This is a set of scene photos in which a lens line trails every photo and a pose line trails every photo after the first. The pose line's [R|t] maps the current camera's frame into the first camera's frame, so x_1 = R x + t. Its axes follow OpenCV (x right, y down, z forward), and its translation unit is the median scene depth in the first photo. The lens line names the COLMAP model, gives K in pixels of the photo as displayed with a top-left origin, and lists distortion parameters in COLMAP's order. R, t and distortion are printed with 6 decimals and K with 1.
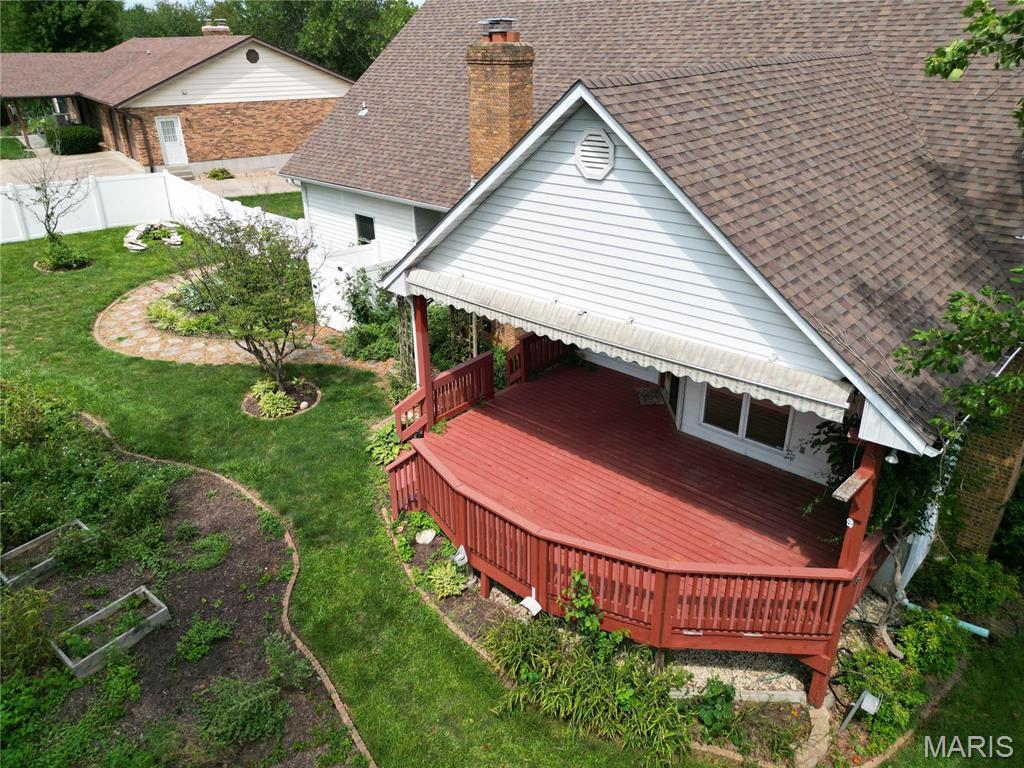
lens RADIAL K [[719.5, 0, 509.3], [0, 719.5, 381.8], [0, 0, 1]] dist [0.075426, -0.076775]
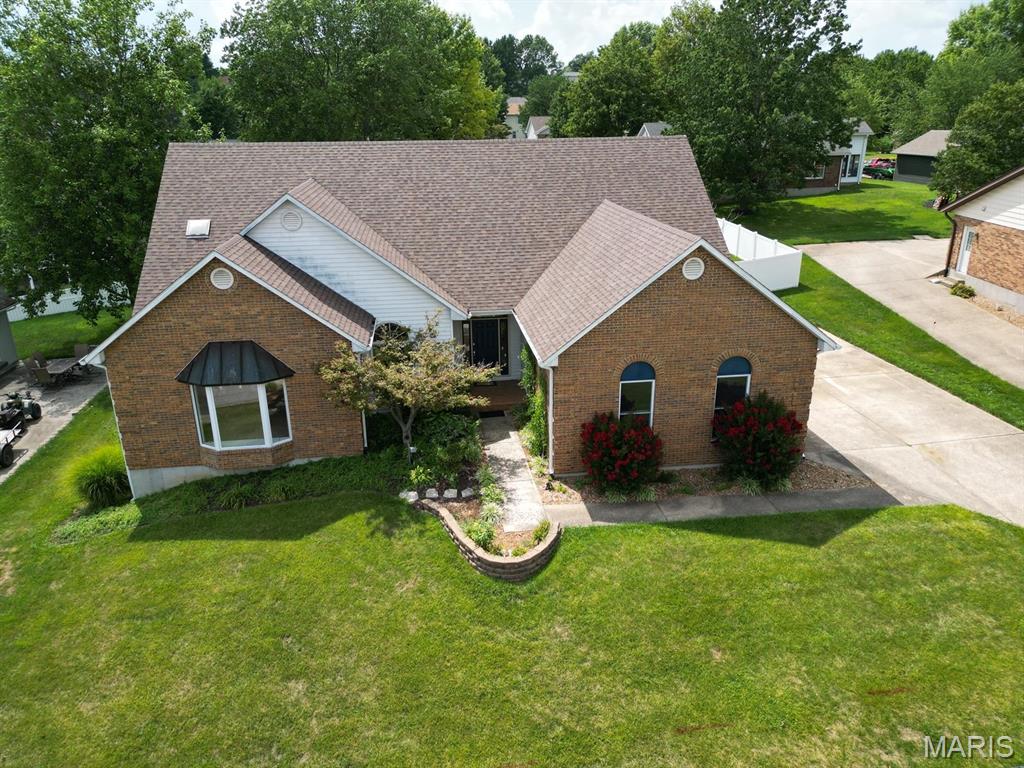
lens RADIAL K [[719.5, 0, 509.3], [0, 719.5, 381.8], [0, 0, 1]] dist [0.075426, -0.076775]
pose [[-0.628560, 0.284236, -0.723963, 1.530623], [-0.313428, 0.759330, 0.570246, -1.194746], [0.711811, 0.585344, -0.388197, 2.185975]]
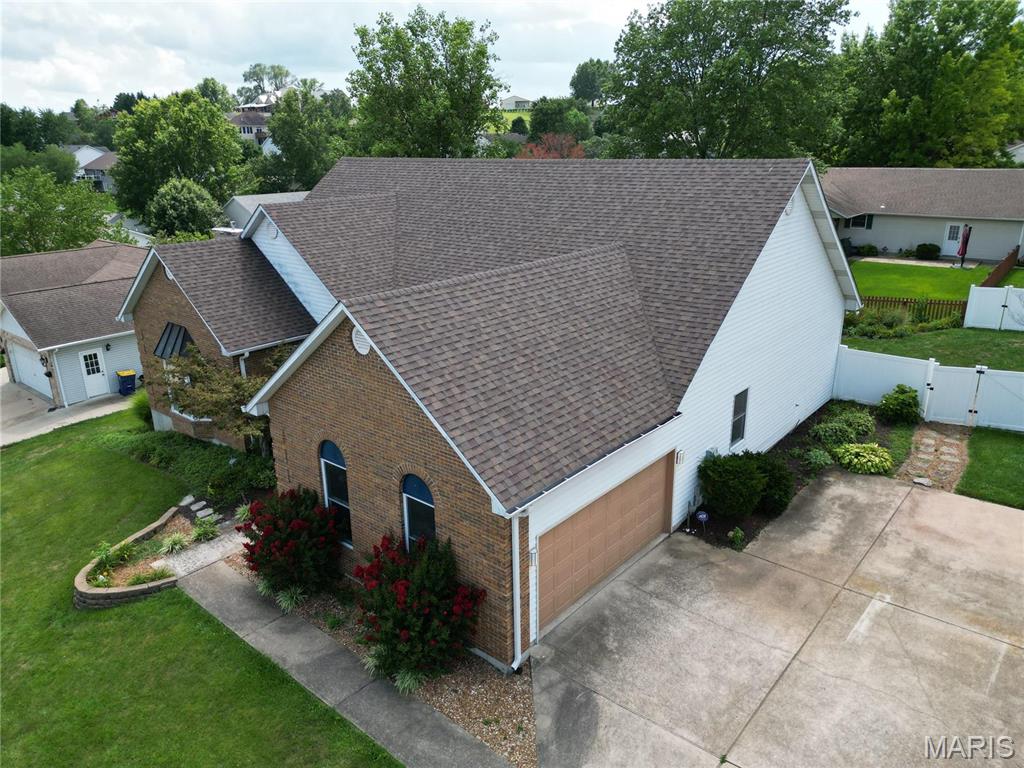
lens RADIAL K [[719.5, 0, 509.3], [0, 719.5, 381.8], [0, 0, 1]] dist [0.075426, -0.076775]
pose [[-0.997922, 0.045526, -0.045597, 0.382105], [0.001225, 0.720936, 0.693001, -1.318036], [0.064423, 0.691505, -0.719494, 2.489732]]
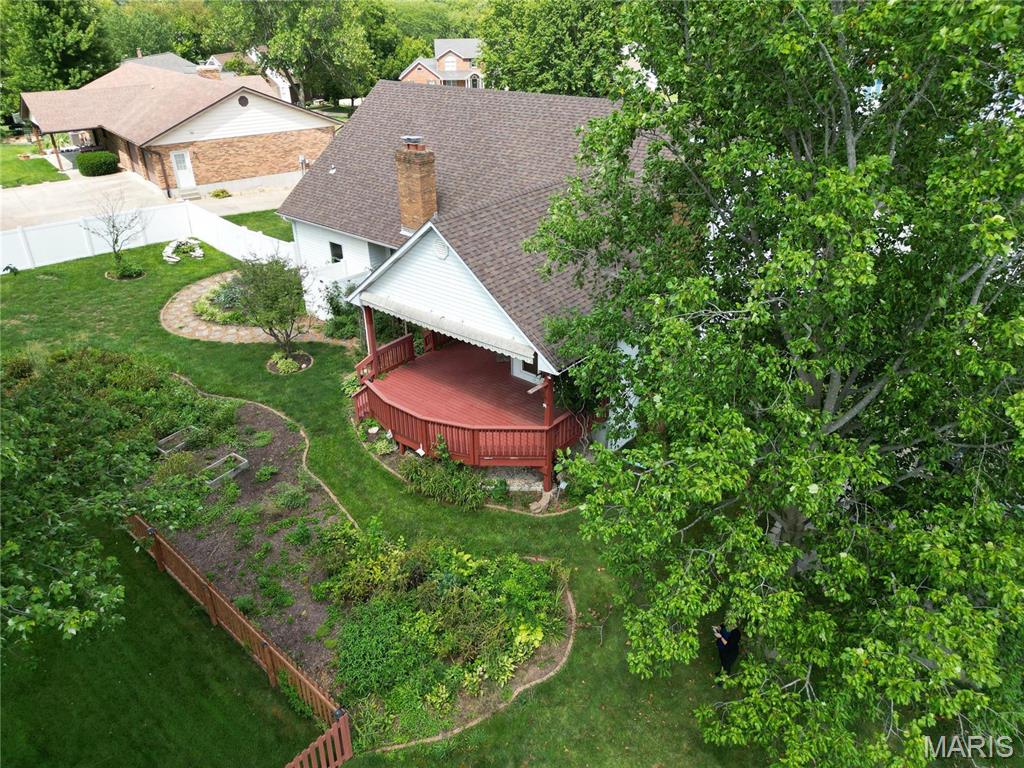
lens RADIAL K [[719.5, 0, 509.3], [0, 719.5, 381.8], [0, 0, 1]] dist [0.075426, -0.076775]
pose [[0.999206, -0.019717, 0.034634, 0.133157], [0.018245, 0.998939, 0.042294, 0.005181], [-0.035431, -0.041628, 0.998505, -0.682989]]
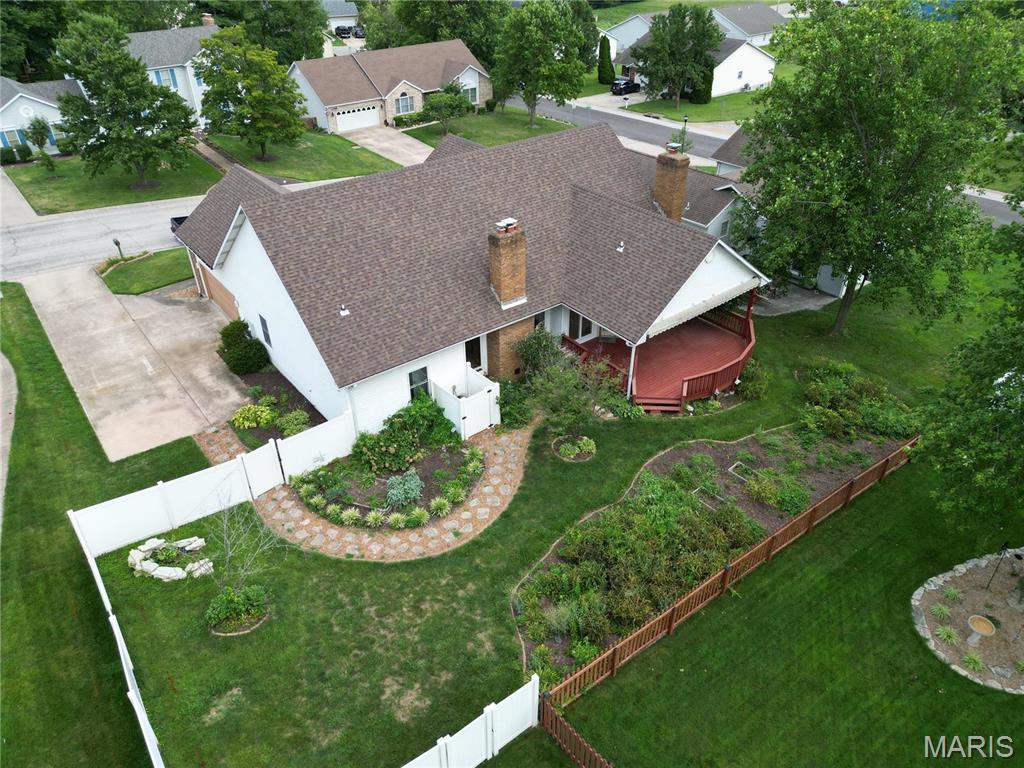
lens RADIAL K [[719.5, 0, 509.3], [0, 719.5, 381.8], [0, 0, 1]] dist [0.075426, -0.076775]
pose [[0.148766, -0.537147, 0.830266, -1.673795], [0.431601, 0.790686, 0.434207, -0.920366], [-0.889713, 0.293748, 0.349460, 0.450734]]
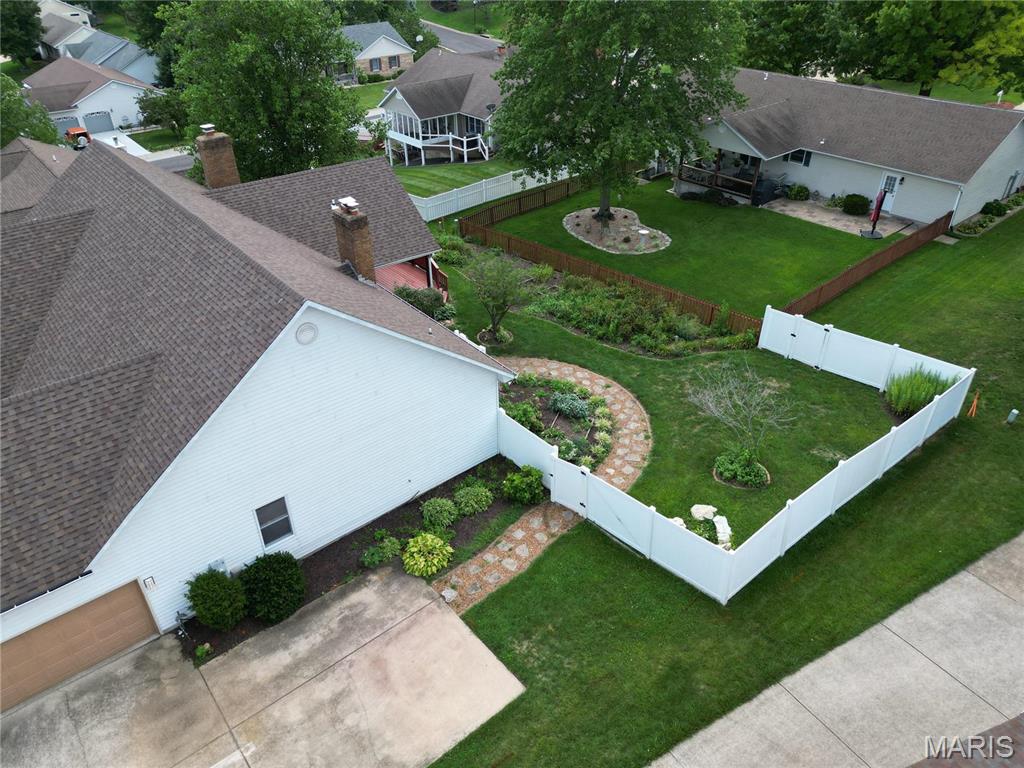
lens RADIAL K [[719.5, 0, 509.3], [0, 719.5, 381.8], [0, 0, 1]] dist [0.075426, -0.076775]
pose [[-0.992412, -0.046597, 0.113783, -0.577832], [0.072893, 0.522273, 0.849657, -1.616337], [-0.099017, 0.851504, -0.514913, 2.100387]]
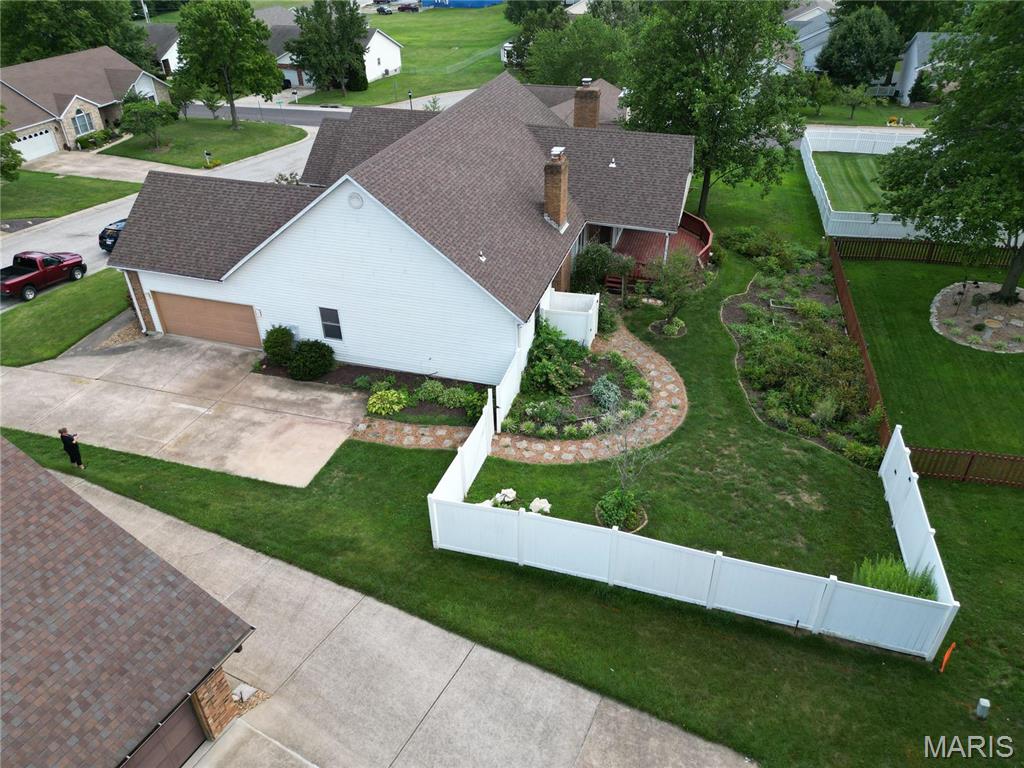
lens RADIAL K [[719.5, 0, 509.3], [0, 719.5, 381.8], [0, 0, 1]] dist [0.075426, -0.076775]
pose [[-0.449953, -0.475754, 0.755778, -1.701060], [0.397058, 0.651466, 0.646480, -1.362690], [-0.799929, 0.590974, -0.104227, 1.616345]]
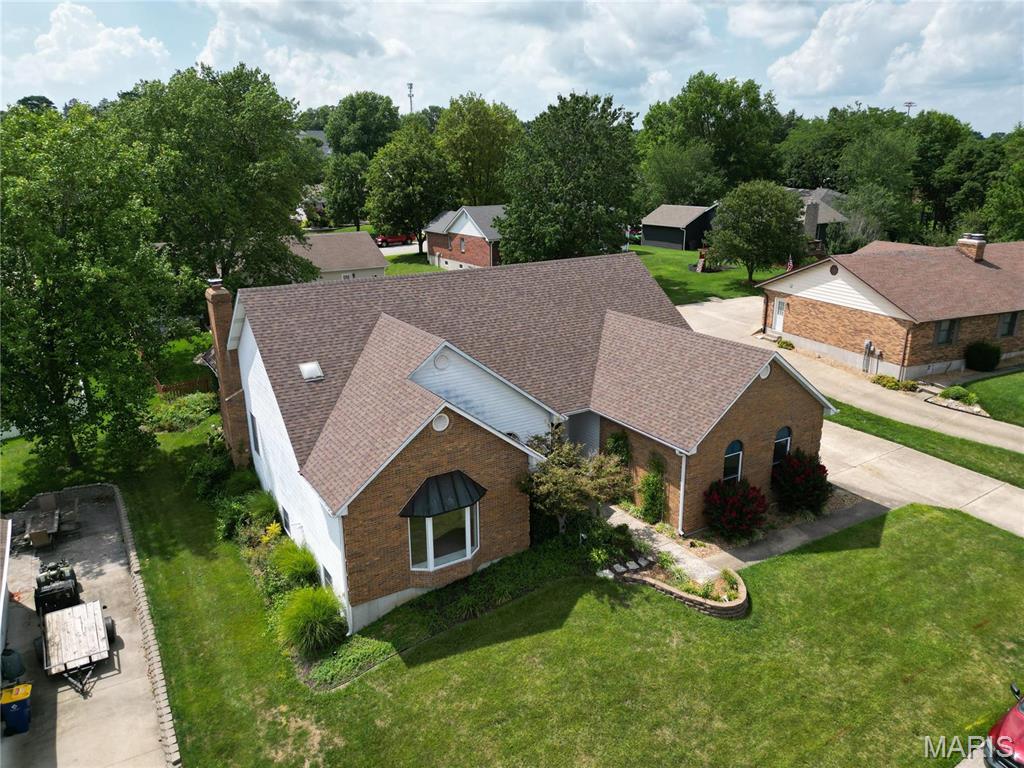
lens RADIAL K [[719.5, 0, 509.3], [0, 719.5, 381.8], [0, 0, 1]] dist [0.075426, -0.076775]
pose [[-0.258992, 0.296681, -0.919186, 2.106963], [-0.398780, 0.833917, 0.381520, -1.145668], [0.879715, 0.465364, -0.097668, 1.534474]]
